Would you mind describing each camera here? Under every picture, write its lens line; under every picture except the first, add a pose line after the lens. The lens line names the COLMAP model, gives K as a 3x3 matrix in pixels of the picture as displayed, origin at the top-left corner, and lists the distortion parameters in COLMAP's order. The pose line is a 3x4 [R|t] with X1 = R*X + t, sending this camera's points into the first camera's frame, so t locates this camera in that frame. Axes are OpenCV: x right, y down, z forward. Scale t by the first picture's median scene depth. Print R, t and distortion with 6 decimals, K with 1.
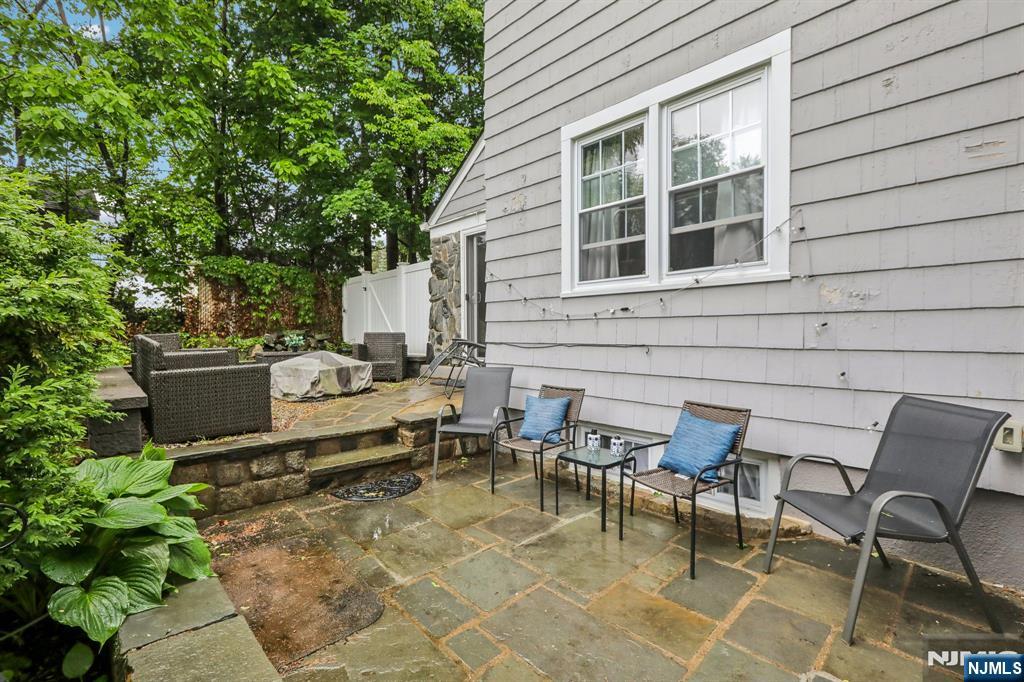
lens RADIAL K [[488.8, 0, 507.9], [0, 488.8, 335.8], [0, 0, 1]] dist [0.000548, 0.000117]
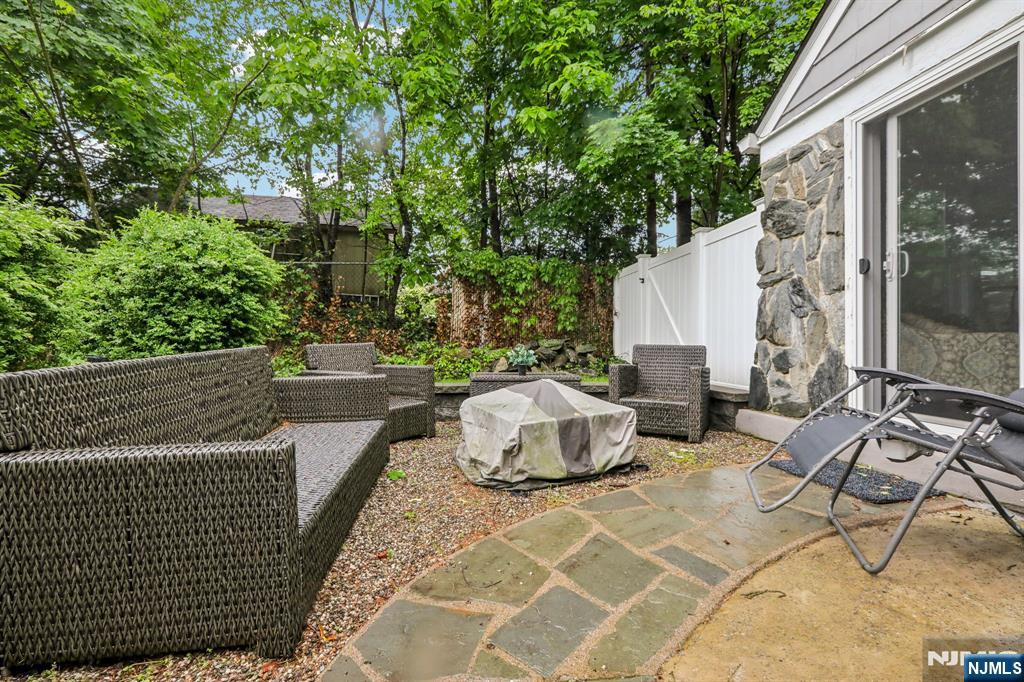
lens RADIAL K [[460.1, 0, 515.9], [0, 460.1, 337.2], [0, 0, 1]] dist [0.000017, 0.000187]
pose [[0.834616, 0.006652, -0.550793, -0.105794], [-0.015690, 0.999808, -0.011701, -0.007318], [0.550609, 0.018408, 0.834560, 0.456974]]
